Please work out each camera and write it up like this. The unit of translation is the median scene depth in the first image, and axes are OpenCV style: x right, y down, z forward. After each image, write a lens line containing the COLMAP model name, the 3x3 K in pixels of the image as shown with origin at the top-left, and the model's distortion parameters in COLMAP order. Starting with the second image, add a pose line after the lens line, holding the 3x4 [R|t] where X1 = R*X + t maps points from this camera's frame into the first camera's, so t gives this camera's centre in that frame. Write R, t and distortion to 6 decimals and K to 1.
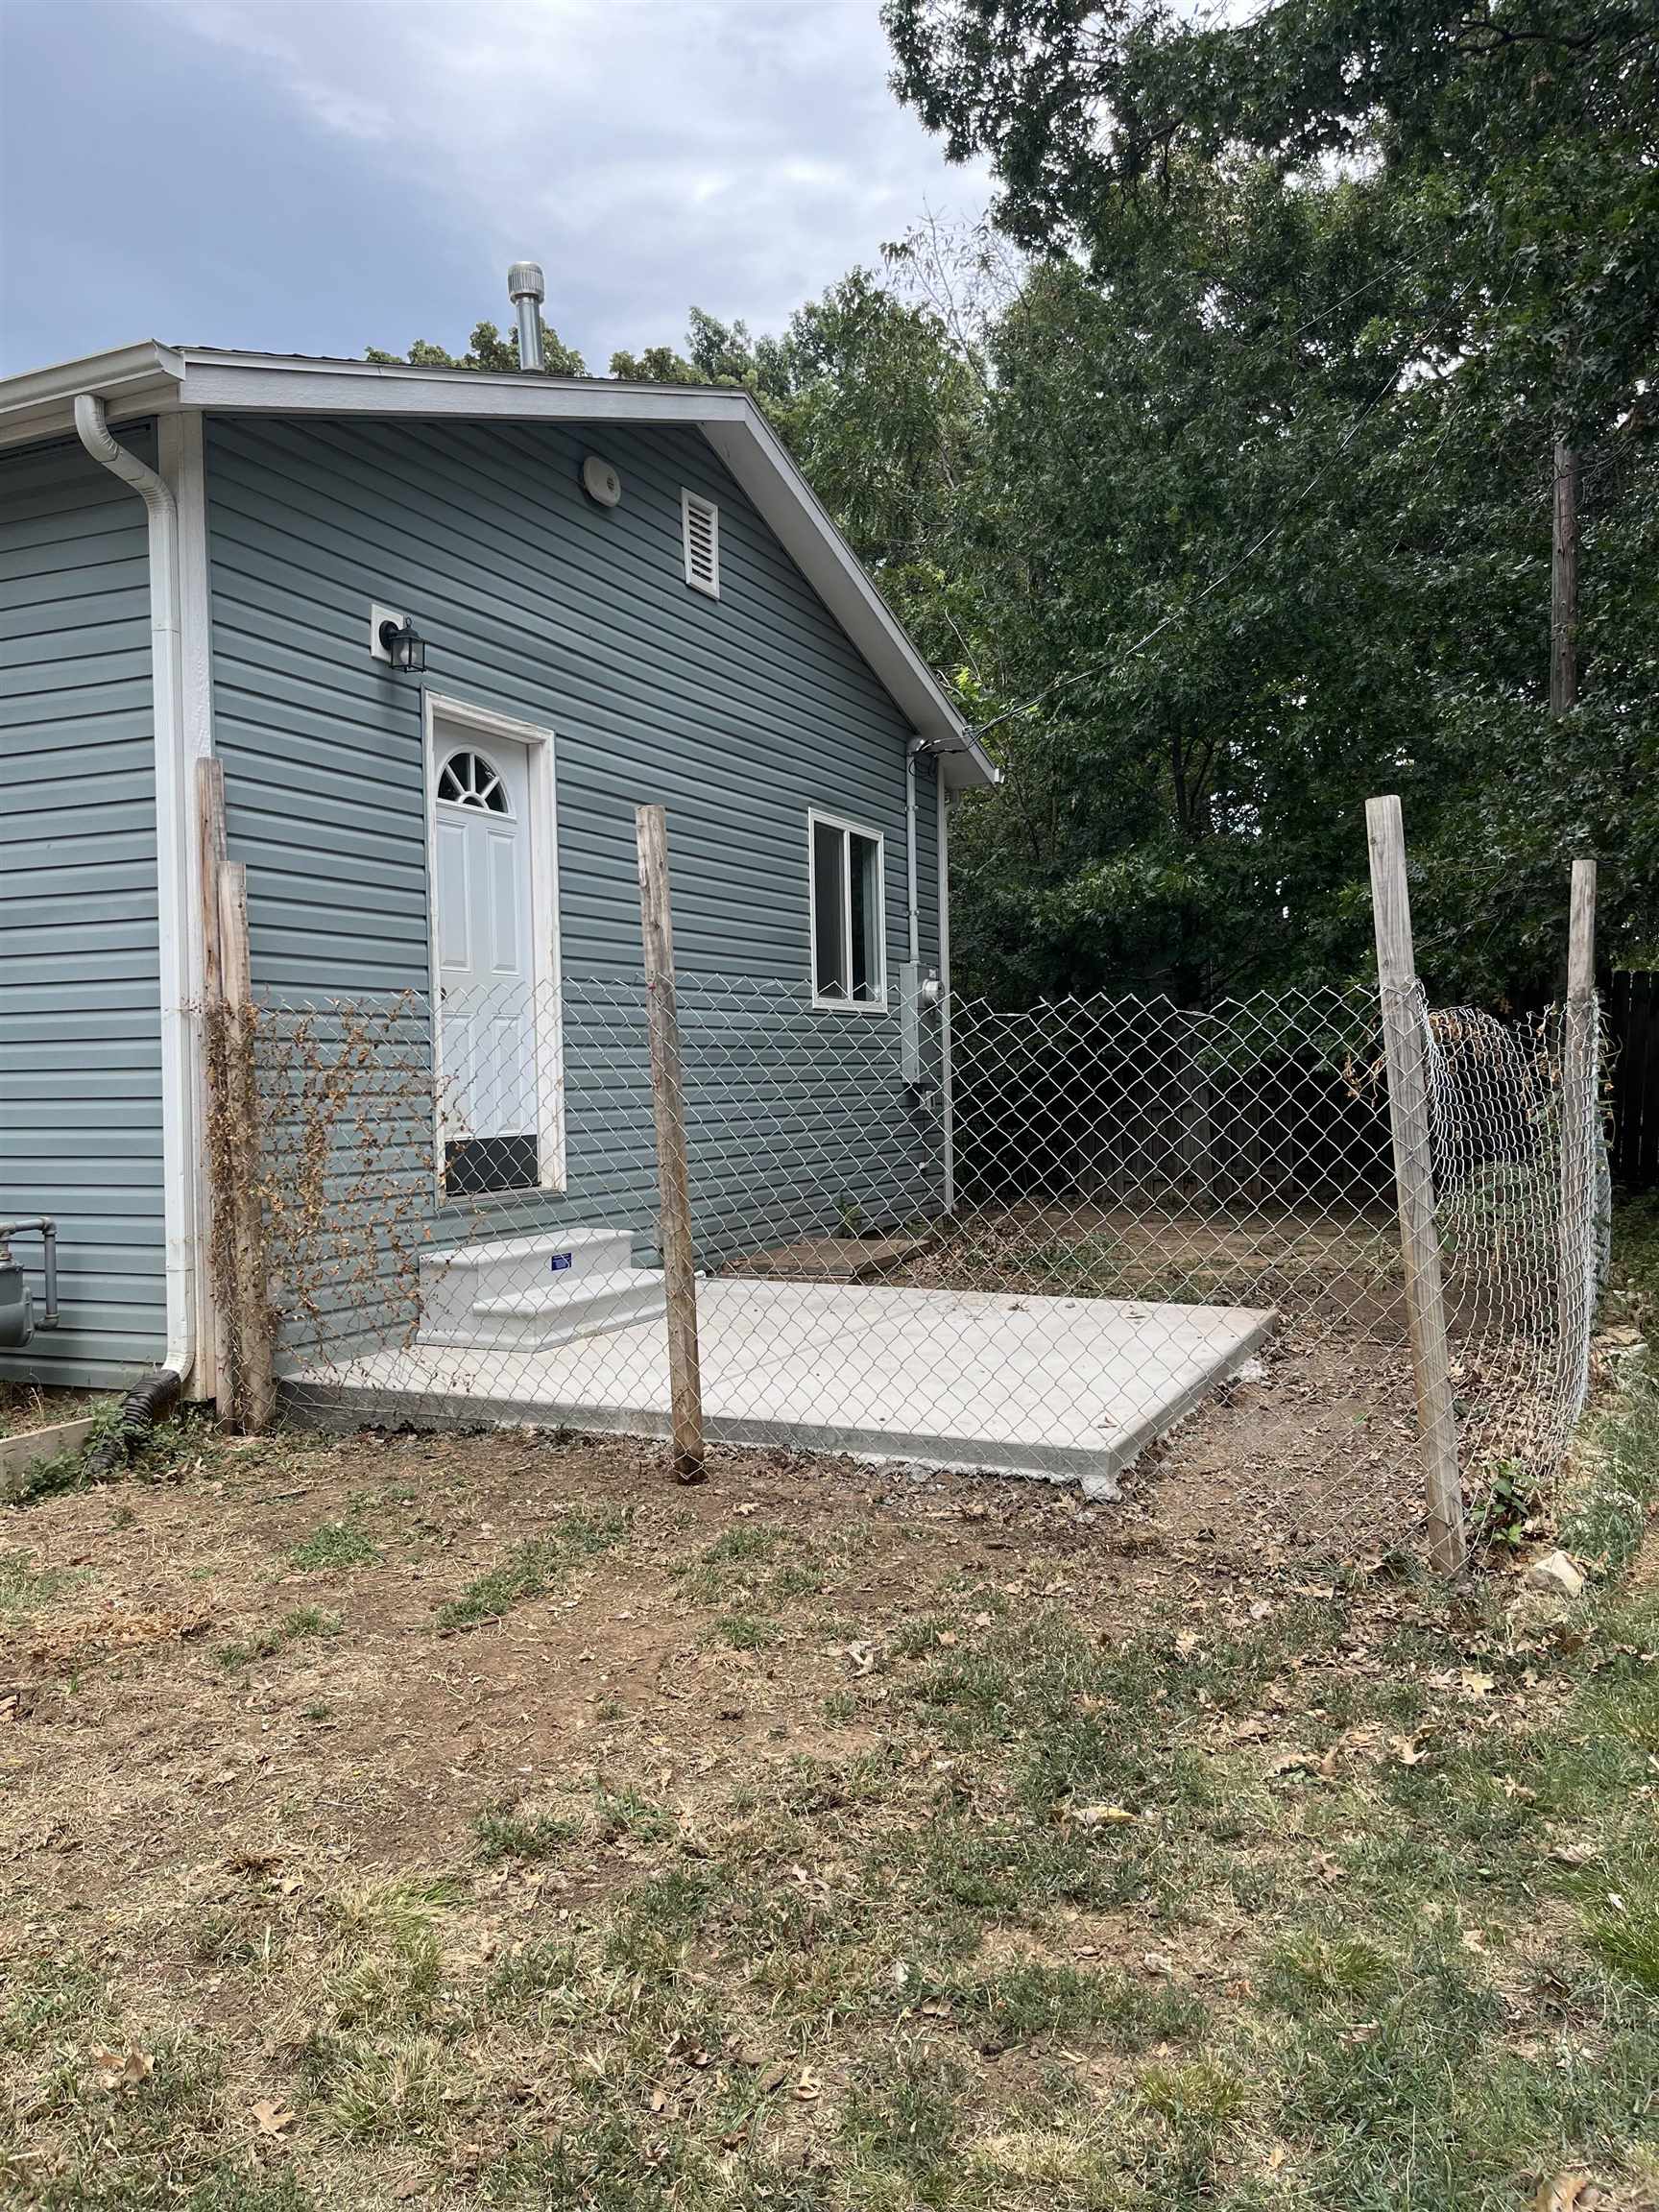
lens RADIAL K [[1661.0, 0, 816.9], [0, 1661.0, 1114.0], [0, 0, 1]] dist [0.003799, -0.034260]
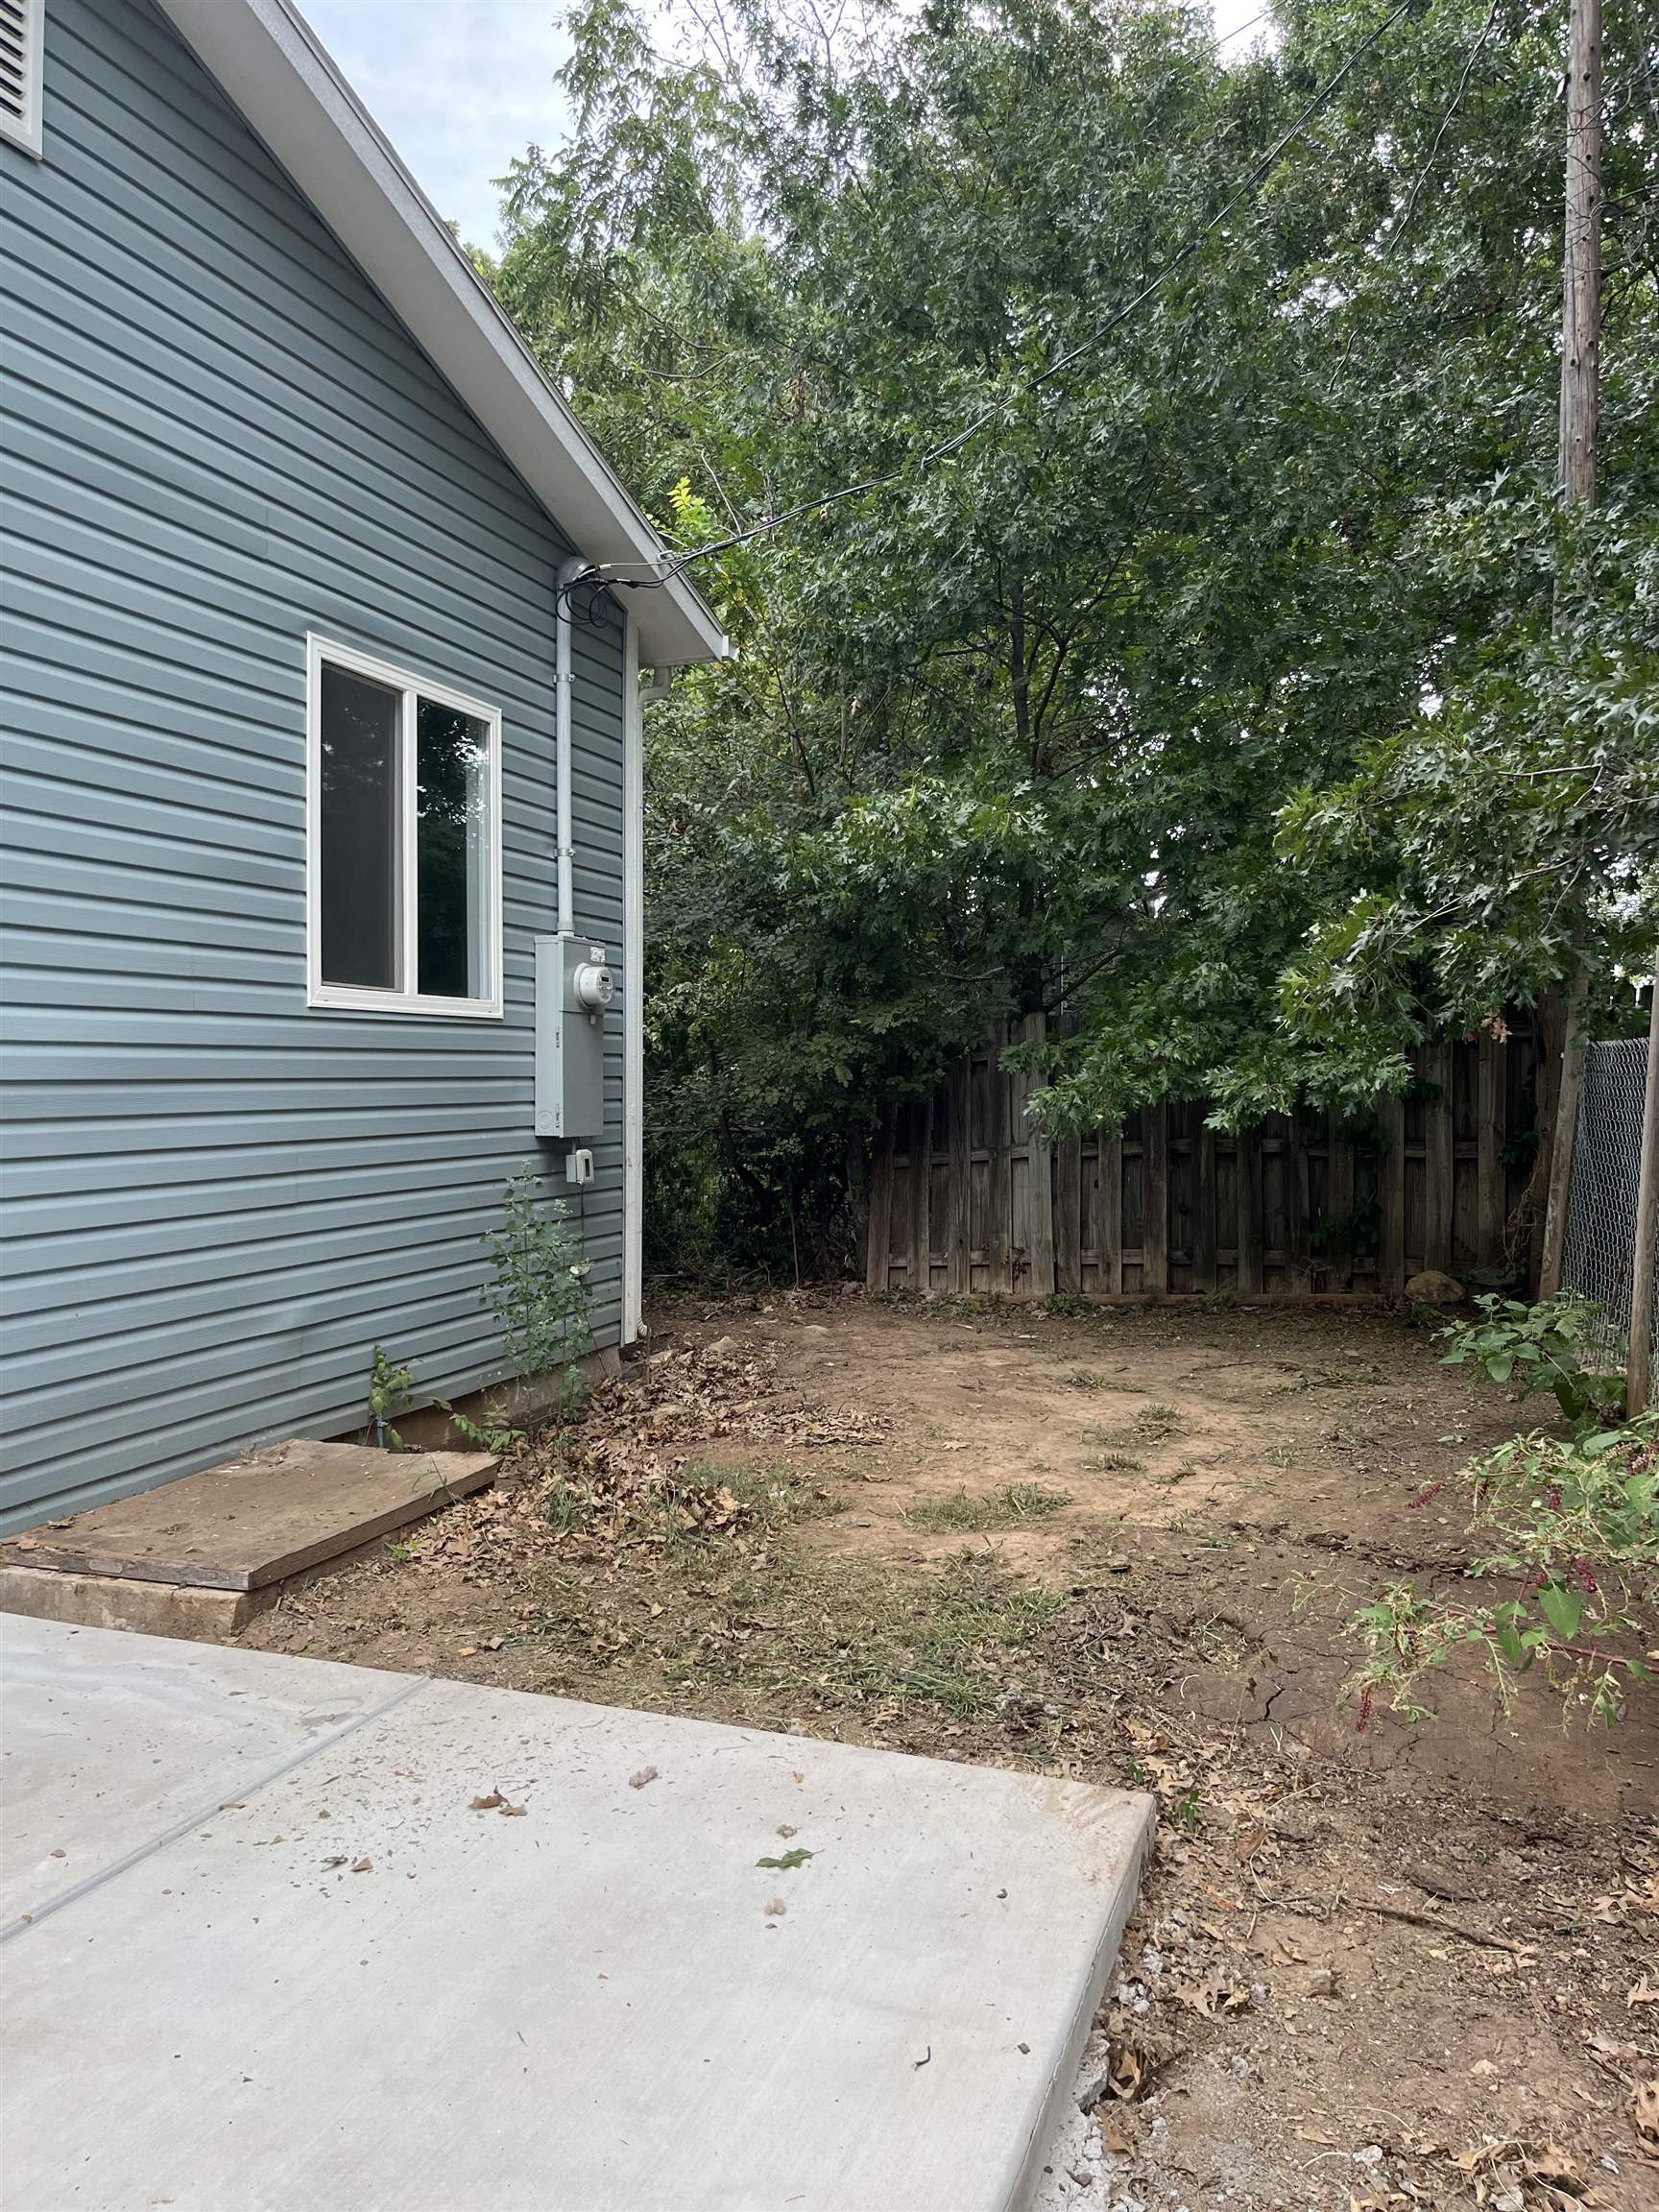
lens RADIAL K [[1661.0, 0, 840.9], [0, 1661.0, 1100.2], [0, 0, 1]] dist [0.003799, -0.034260]
pose [[0.995536, 0.021709, 0.091851, 0.104294], [-0.020796, 0.999724, -0.010888, -0.026807], [-0.092062, 0.008929, 0.995713, 0.390866]]
